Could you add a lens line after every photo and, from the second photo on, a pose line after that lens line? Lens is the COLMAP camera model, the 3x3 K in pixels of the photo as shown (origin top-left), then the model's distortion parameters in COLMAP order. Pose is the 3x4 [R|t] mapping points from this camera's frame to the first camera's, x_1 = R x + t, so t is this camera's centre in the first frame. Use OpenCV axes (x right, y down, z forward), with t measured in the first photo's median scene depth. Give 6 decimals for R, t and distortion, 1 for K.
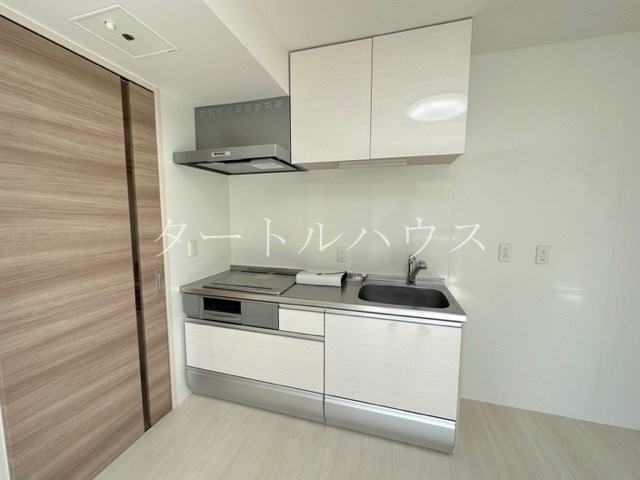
lens RADIAL K [[256.2, 0, 318.7], [0, 256.2, 241.1], [0, 0, 1]] dist [-0.001275, 0.000256]
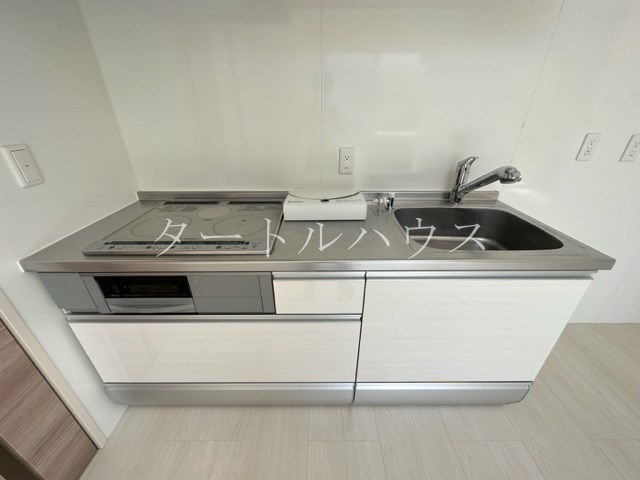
lens RADIAL K [[256.2, 0, 319.7], [0, 256.2, 241.1], [0, 0, 1]] dist [-0.001275, 0.000256]
pose [[0.958201, -0.132887, 0.253359, -0.183253], [0.032739, 0.930694, 0.364329, 0.006794], [-0.284215, -0.340806, 0.896143, 0.532906]]
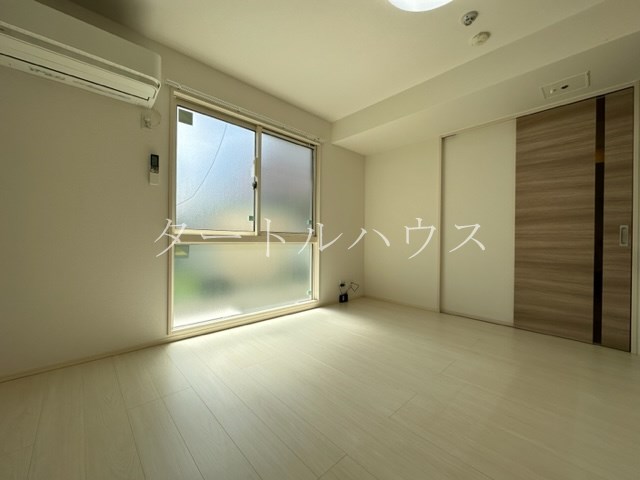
lens RADIAL K [[256.2, 0, 322.6], [0, 256.2, 241.3], [0, 0, 1]] dist [-0.001275, 0.000256]
pose [[-0.498892, -0.005521, -0.866647, 1.199444], [-0.103150, 0.993250, 0.053051, 0.275564], [0.860504, 0.115862, -0.496094, 0.365583]]
